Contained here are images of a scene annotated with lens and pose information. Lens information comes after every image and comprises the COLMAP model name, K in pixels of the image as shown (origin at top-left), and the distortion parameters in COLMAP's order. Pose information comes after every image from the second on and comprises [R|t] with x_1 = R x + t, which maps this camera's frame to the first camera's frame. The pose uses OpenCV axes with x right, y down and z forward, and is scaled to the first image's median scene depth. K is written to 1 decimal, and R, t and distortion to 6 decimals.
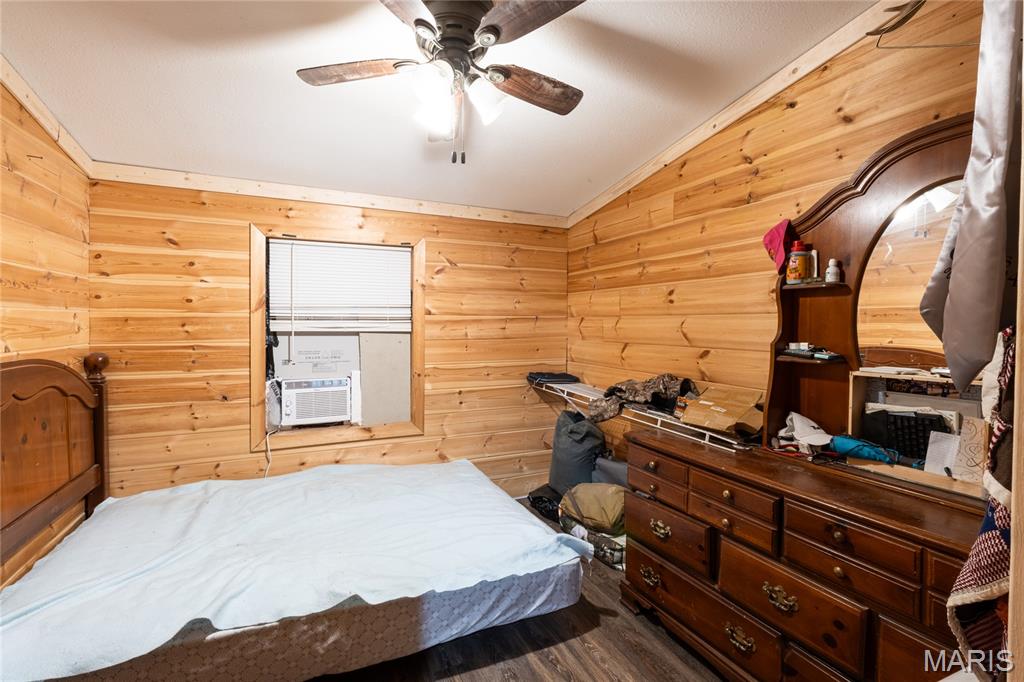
lens RADIAL K [[476.3, 0, 525.6], [0, 476.3, 339.6], [0, 0, 1]] dist [0.003385, 0.000625]
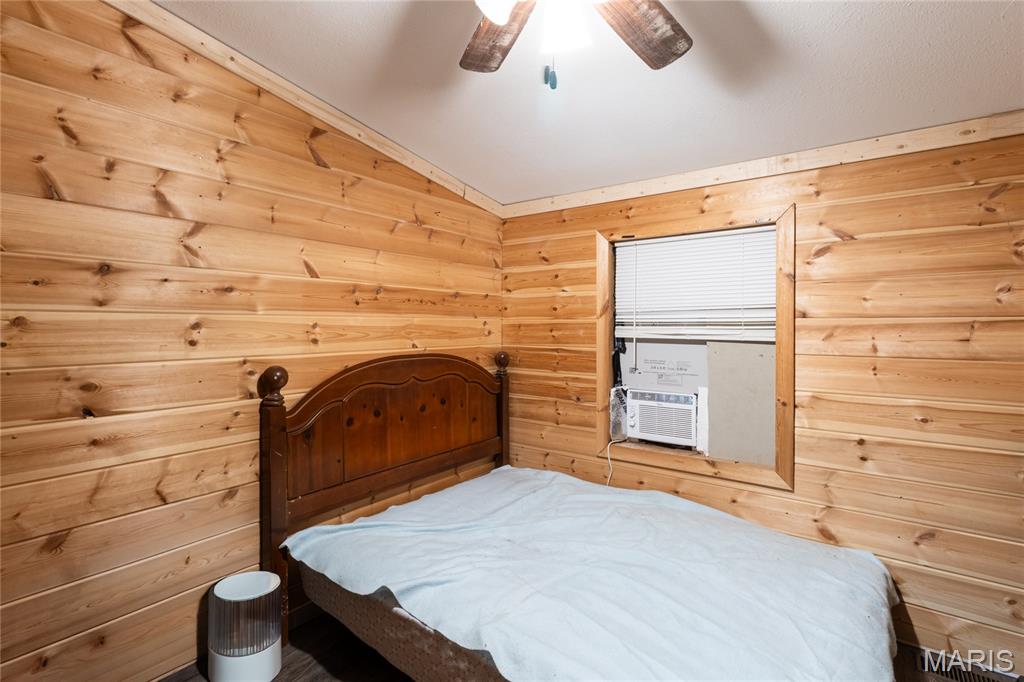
lens RADIAL K [[476.3, 0, 514.2], [0, 476.3, 333.4], [0, 0, 1]] dist [0.003385, 0.000625]
pose [[0.473981, 0.010822, -0.880468, 0.239391], [-0.033906, 0.999407, -0.005968, -0.013513], [0.879882, 0.032682, 0.474067, 0.373056]]
